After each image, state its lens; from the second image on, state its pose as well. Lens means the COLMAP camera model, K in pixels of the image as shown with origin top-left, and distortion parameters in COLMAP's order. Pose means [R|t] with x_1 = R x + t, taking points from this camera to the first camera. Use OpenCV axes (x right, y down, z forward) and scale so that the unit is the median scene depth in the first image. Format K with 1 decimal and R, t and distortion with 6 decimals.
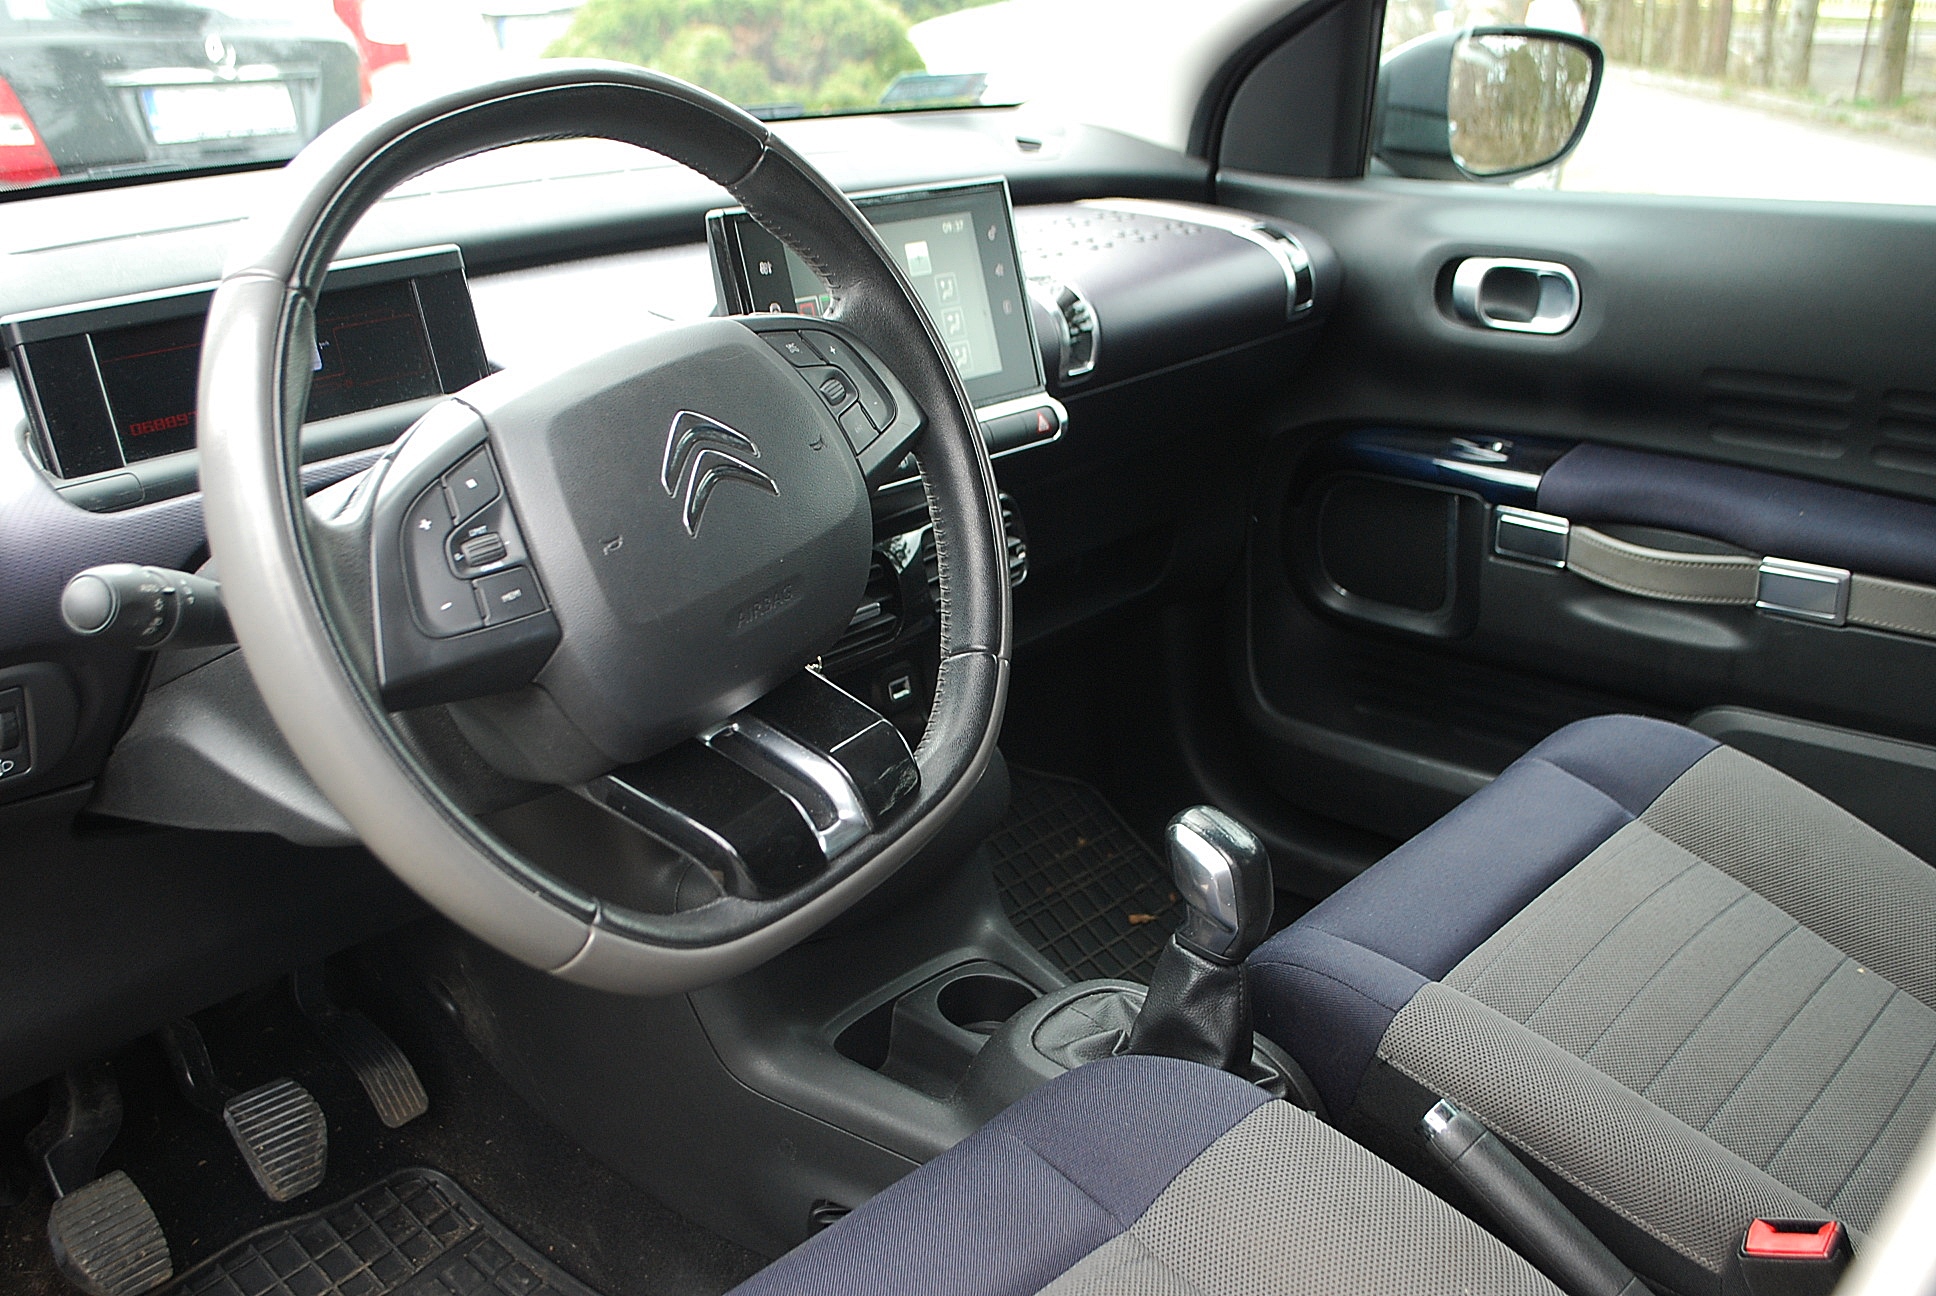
lens RADIAL K [[1965.6, 0, 966.7], [0, 1965.6, 653.3], [0, 0, 1]] dist [-0.052188, 0.000000]
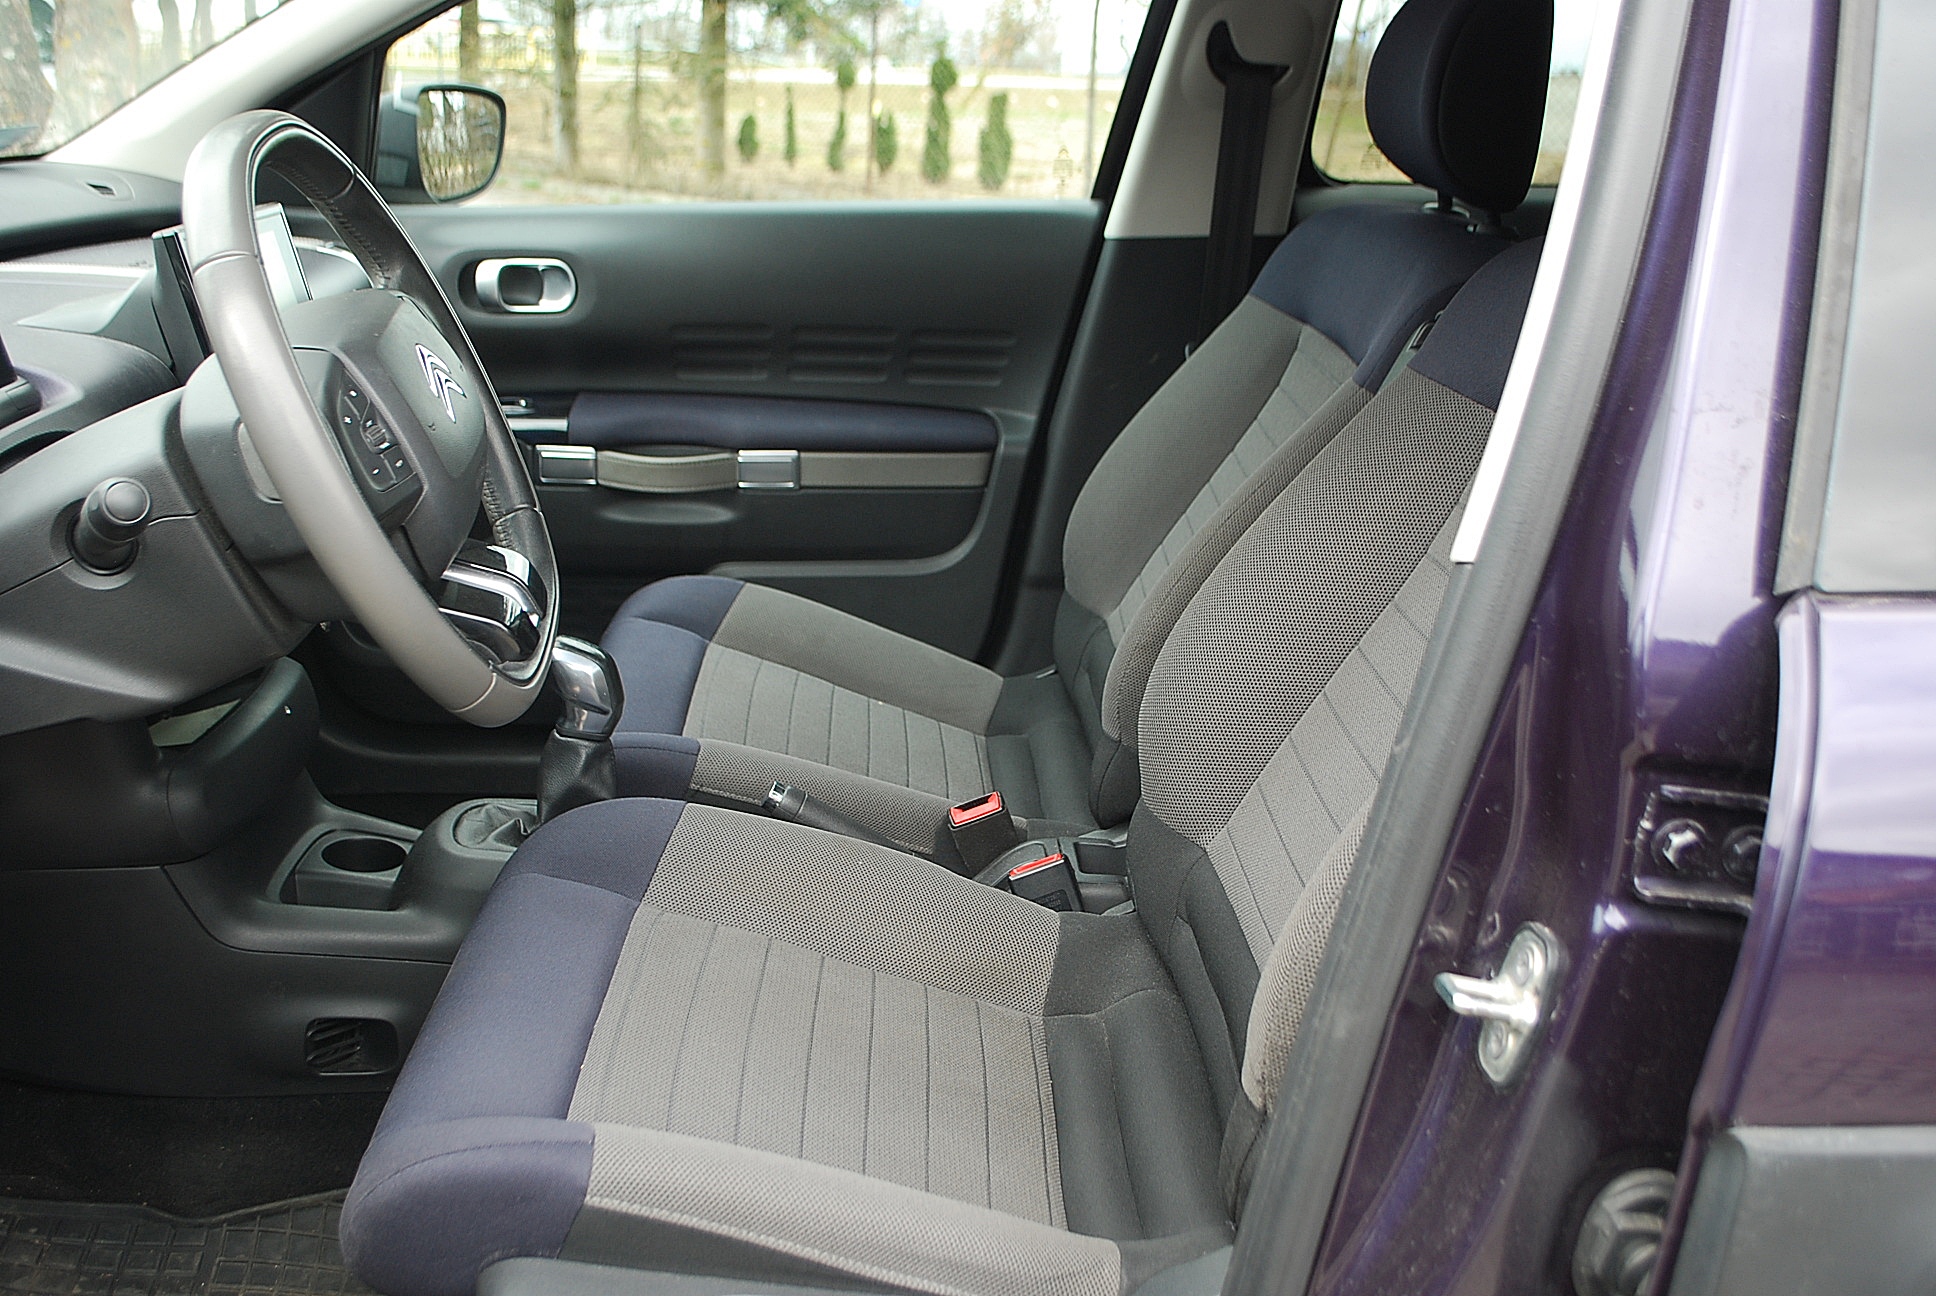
lens RADIAL K [[1965.6, 0, 973.3], [0, 1965.6, 650.2], [0, 0, 1]] dist [-0.052188, 0.000000]
pose [[0.736670, -0.180381, 0.651751, -0.416214], [0.198080, 0.979055, 0.047079, 0.057900], [-0.646592, 0.094417, 0.756970, -0.181539]]
